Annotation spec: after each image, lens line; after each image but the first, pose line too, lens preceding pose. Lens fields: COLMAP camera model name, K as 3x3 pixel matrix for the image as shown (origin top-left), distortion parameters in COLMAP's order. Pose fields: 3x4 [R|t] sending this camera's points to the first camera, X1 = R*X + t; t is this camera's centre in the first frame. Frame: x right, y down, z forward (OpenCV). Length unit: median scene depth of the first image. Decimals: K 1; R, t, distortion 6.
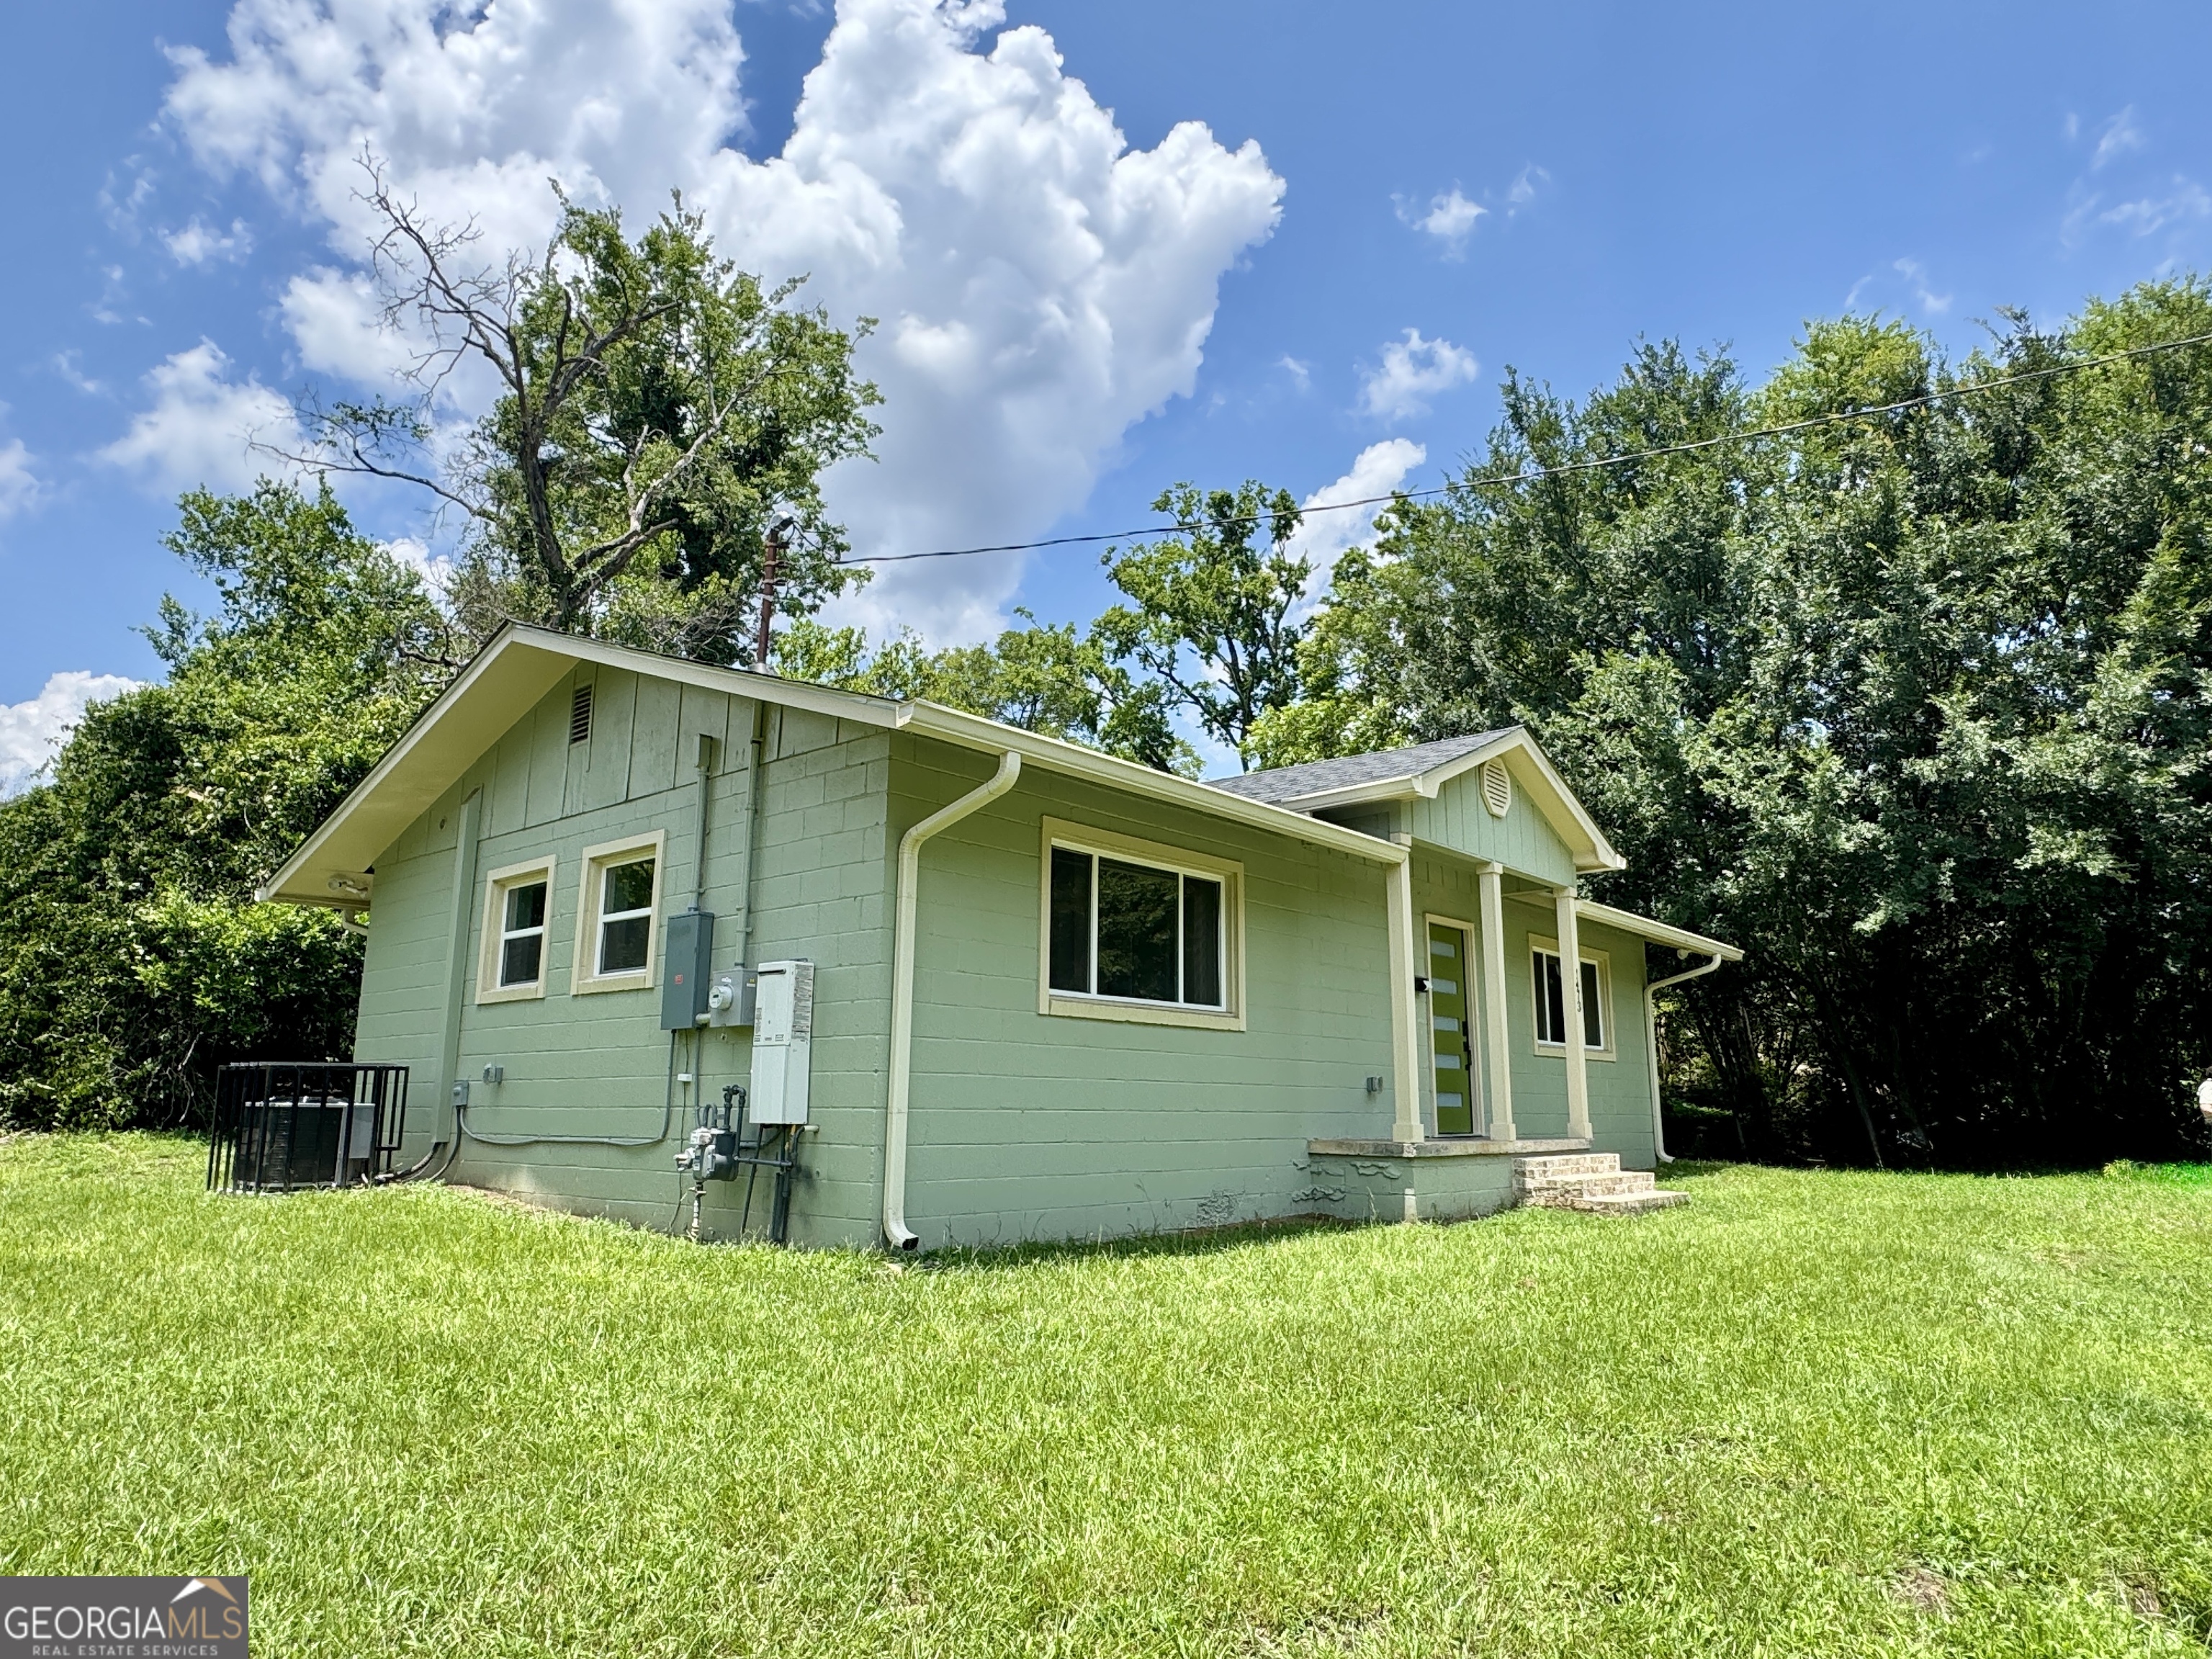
lens RADIAL K [[1344.5, 0, 1101.6], [0, 1344.5, 744.3], [0, 0, 1]] dist [0.001396, 0.003850]
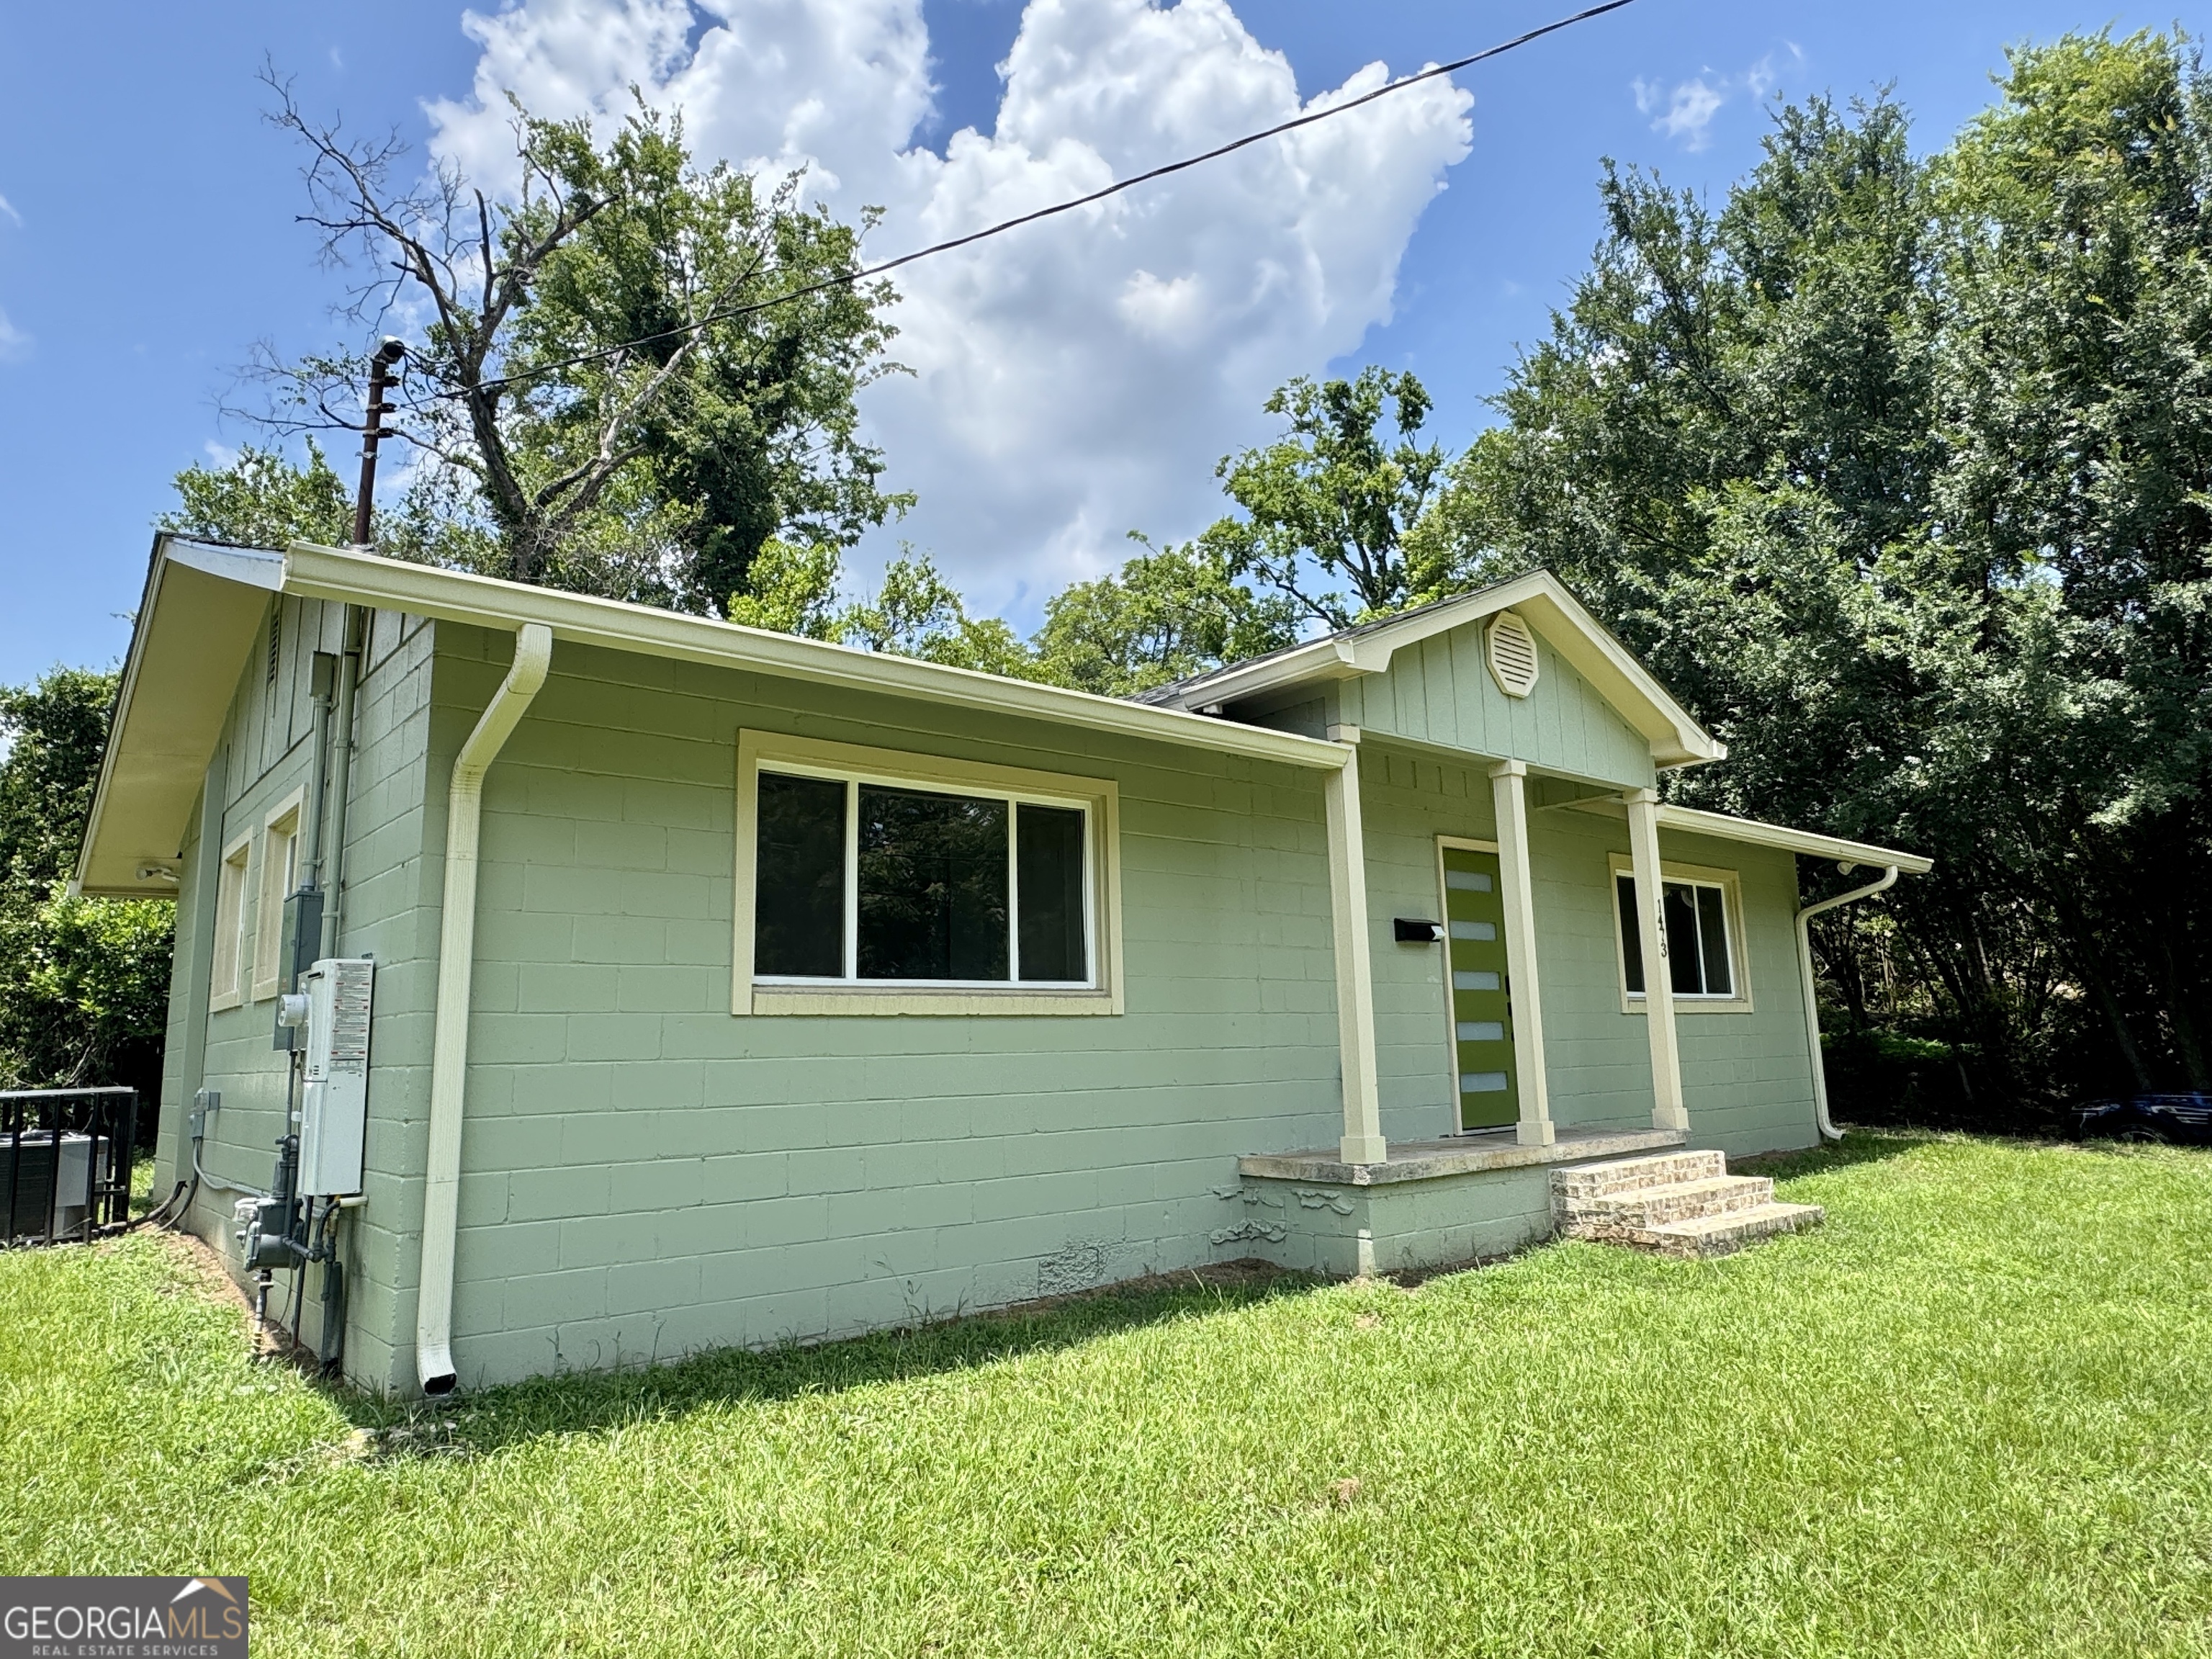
lens RADIAL K [[1344.5, 0, 1101.6], [0, 1344.5, 744.3], [0, 0, 1]] dist [0.001396, 0.003850]
pose [[0.986730, -0.066338, -0.148201, 0.118366], [0.072609, 0.996663, 0.037305, 0.023704], [0.145232, -0.047570, 0.988253, 0.165999]]
